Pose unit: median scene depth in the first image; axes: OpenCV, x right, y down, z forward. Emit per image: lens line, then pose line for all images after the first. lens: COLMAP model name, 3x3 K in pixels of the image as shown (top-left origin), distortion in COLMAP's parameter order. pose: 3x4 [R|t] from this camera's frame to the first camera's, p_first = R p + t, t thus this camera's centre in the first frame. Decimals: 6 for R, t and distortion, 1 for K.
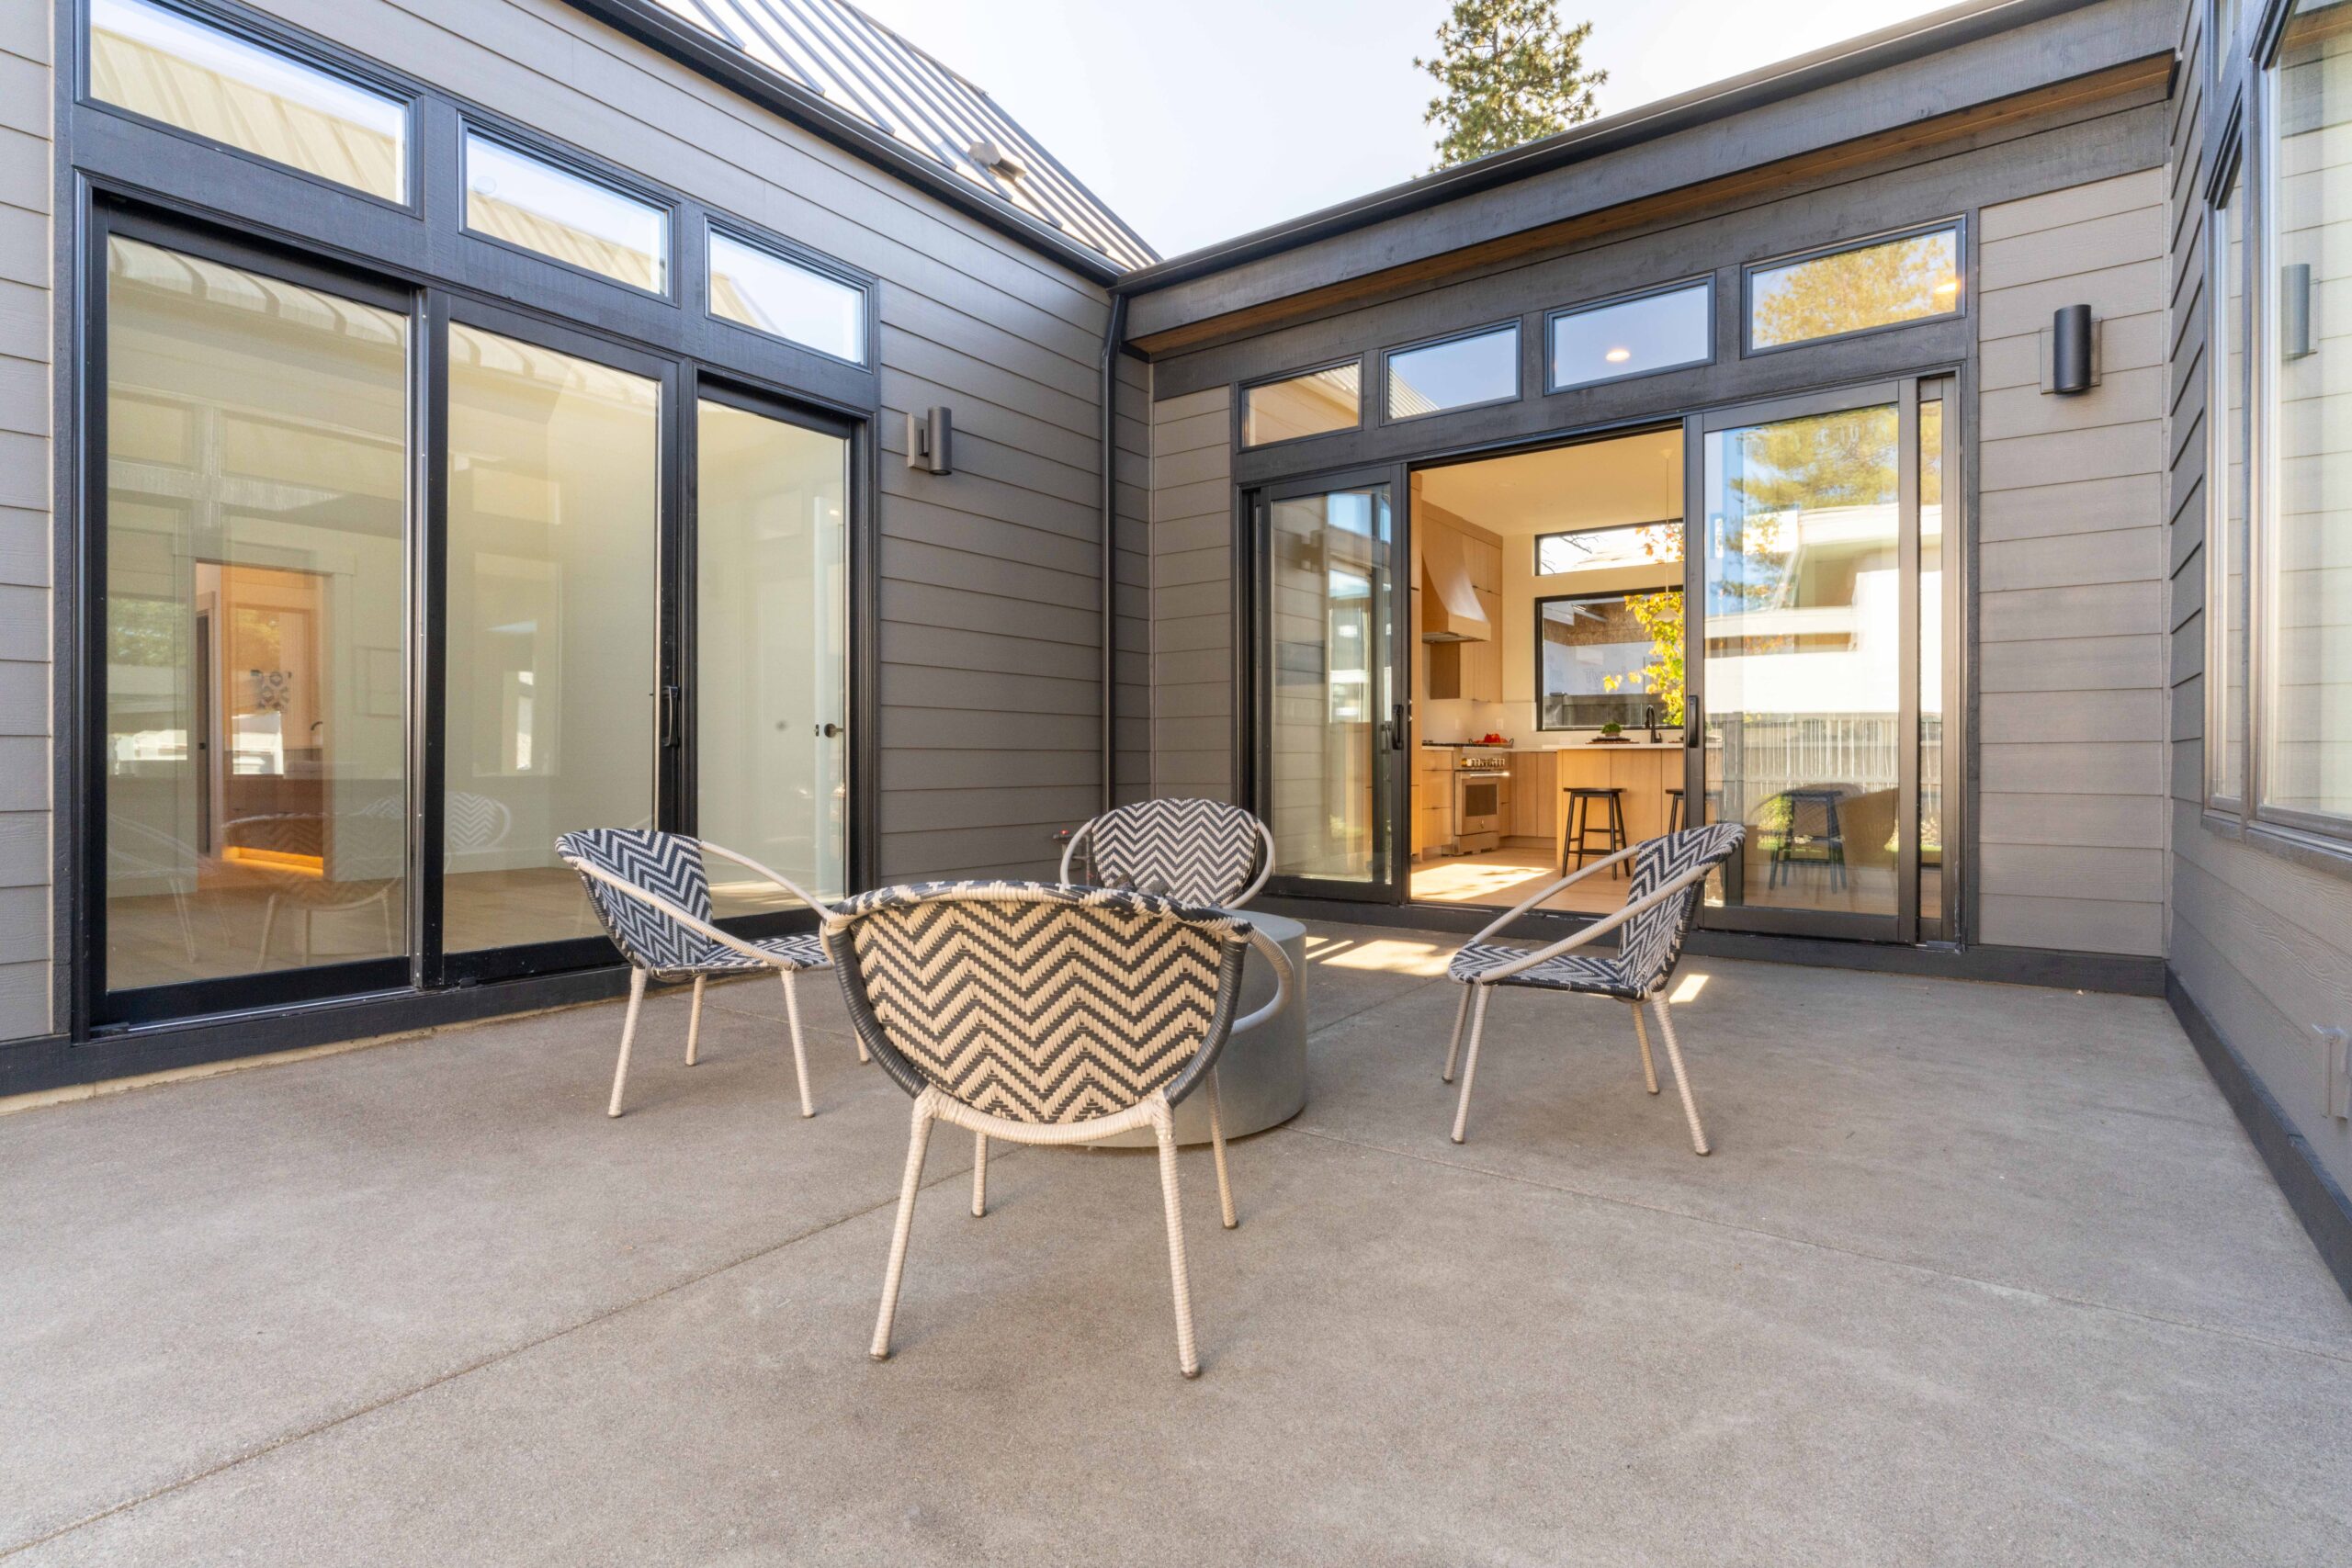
lens RADIAL K [[1153.3, 0, 1174.7], [0, 1153.3, 756.4], [0, 0, 1]] dist [-0.012284, 0.000092]
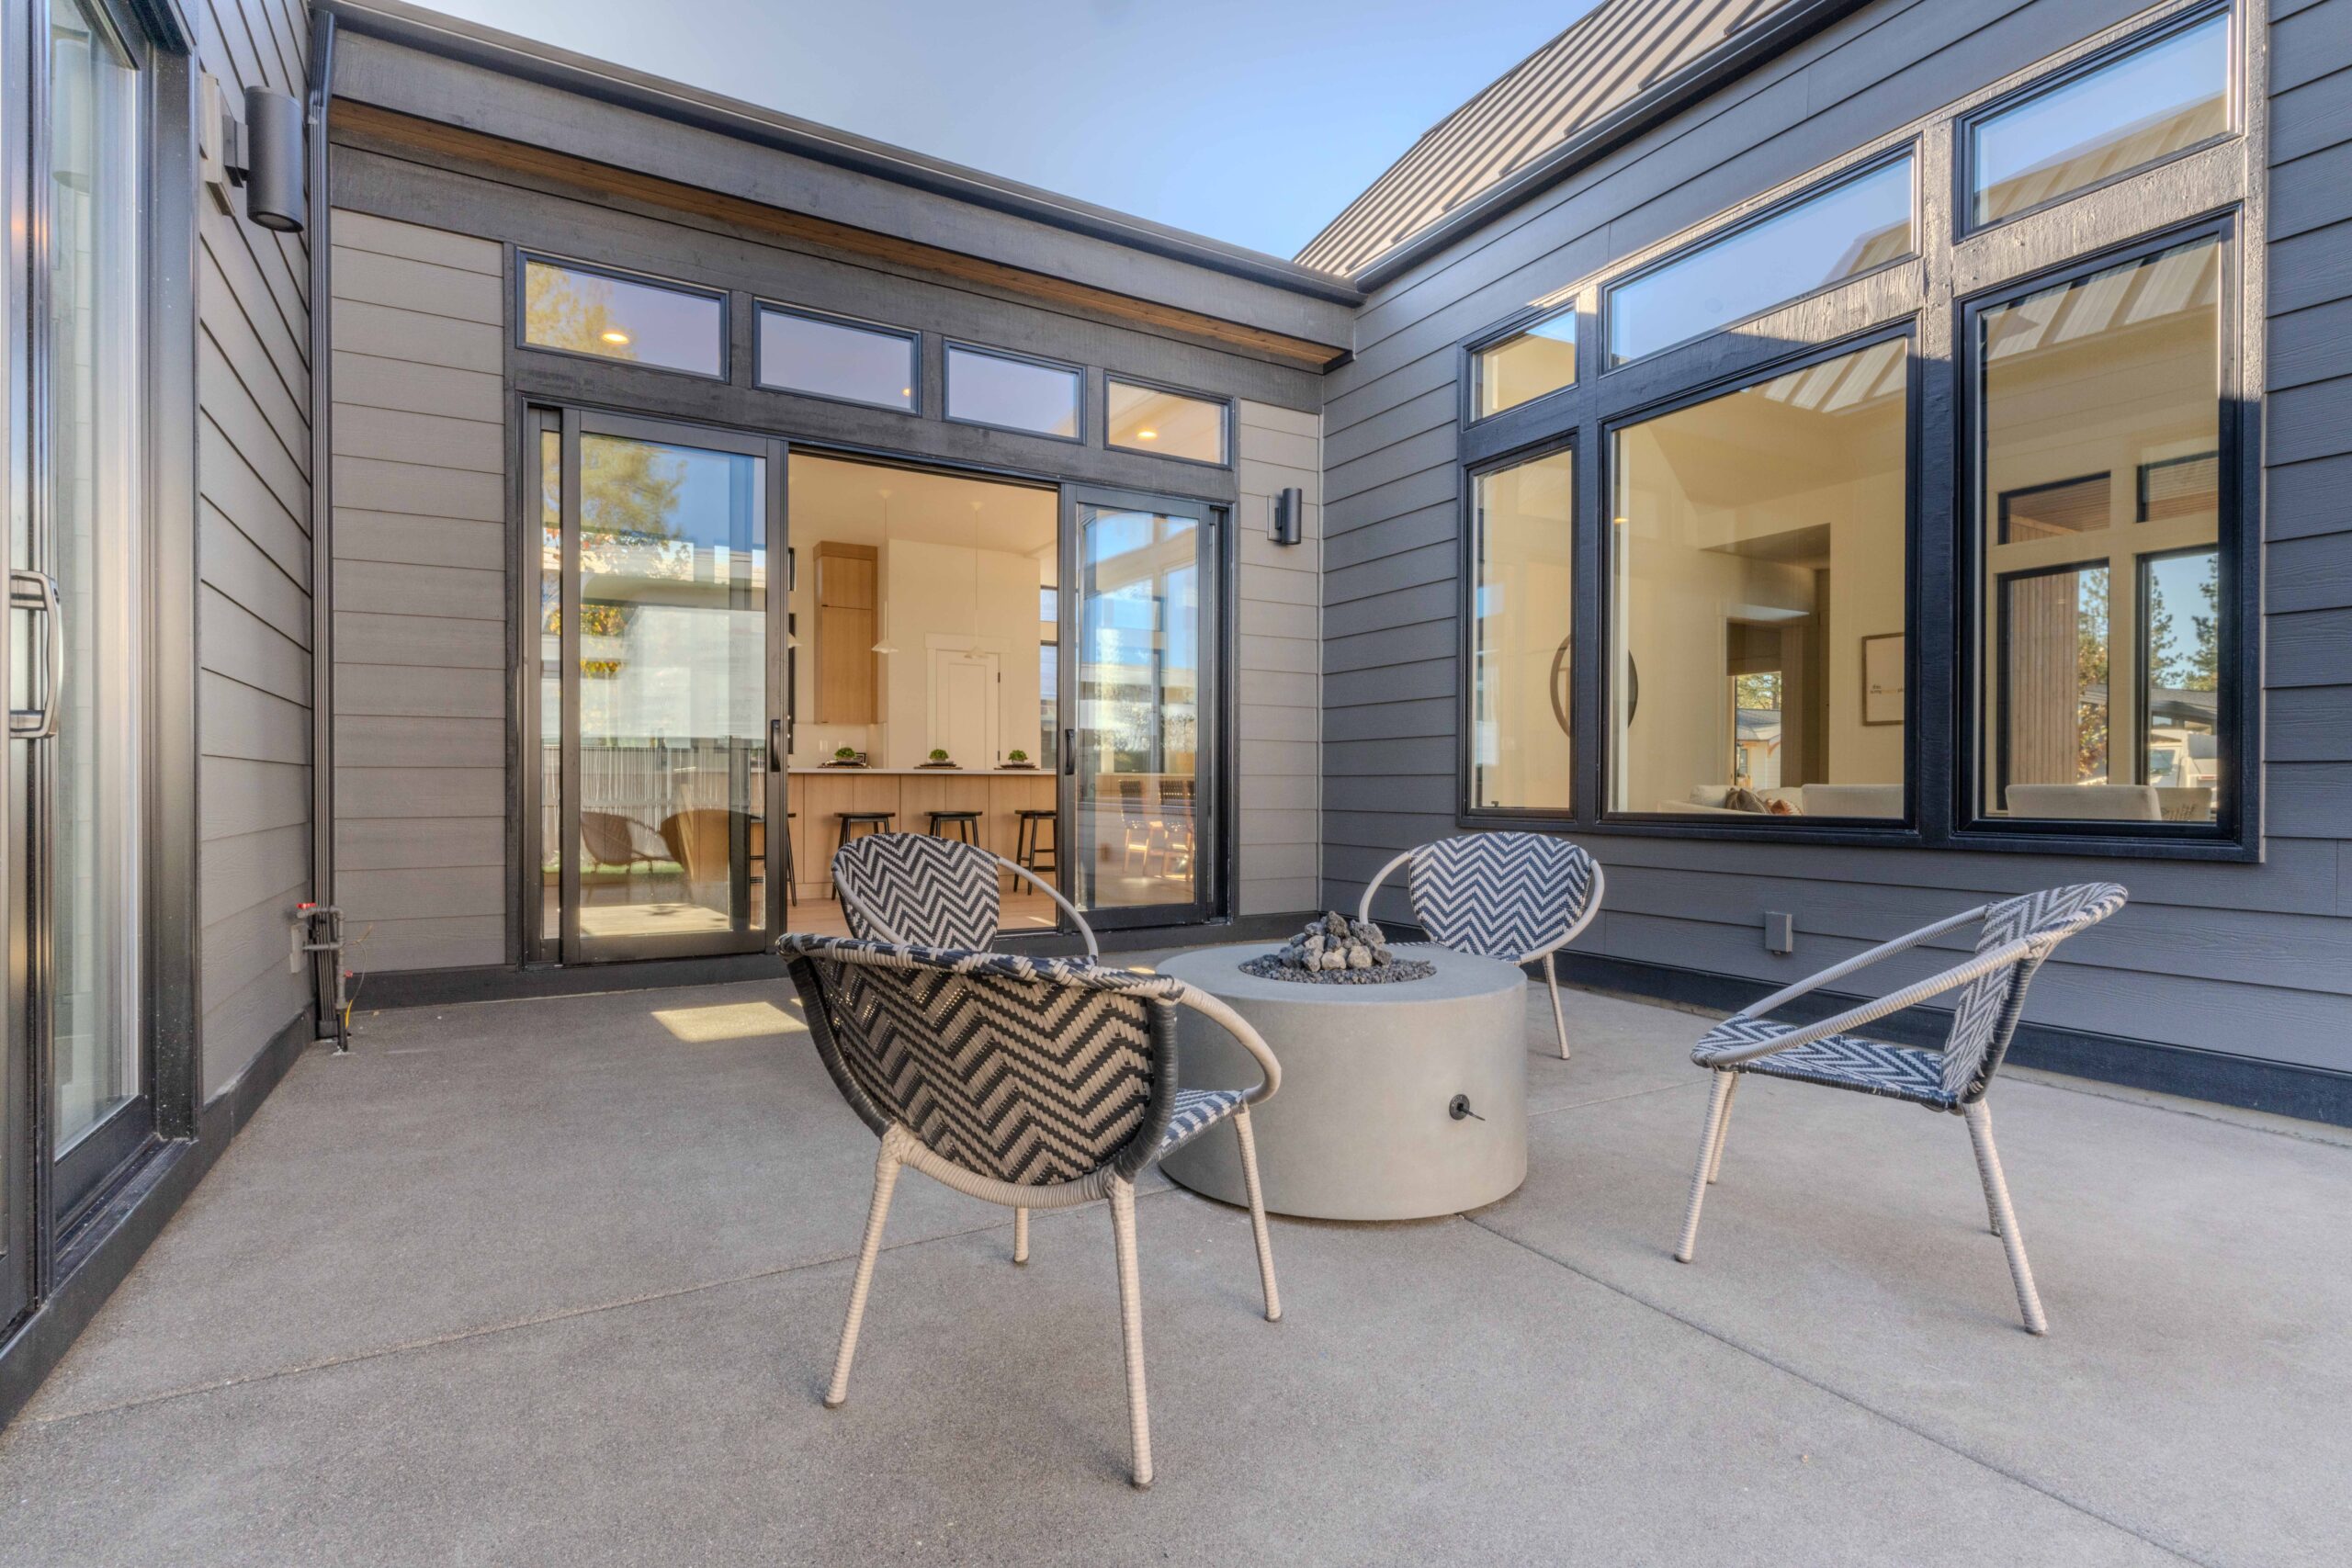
lens RADIAL K [[1128.7, 0, 1176.0], [0, 1128.7, 784.0], [0, 0, 1]] dist [0.010320, -0.000432]
pose [[0.399498, -0.001159, 0.916733, -0.605062], [-0.011182, 0.999919, 0.006137, -0.005483], [-0.916666, -0.012702, 0.399453, 0.497983]]
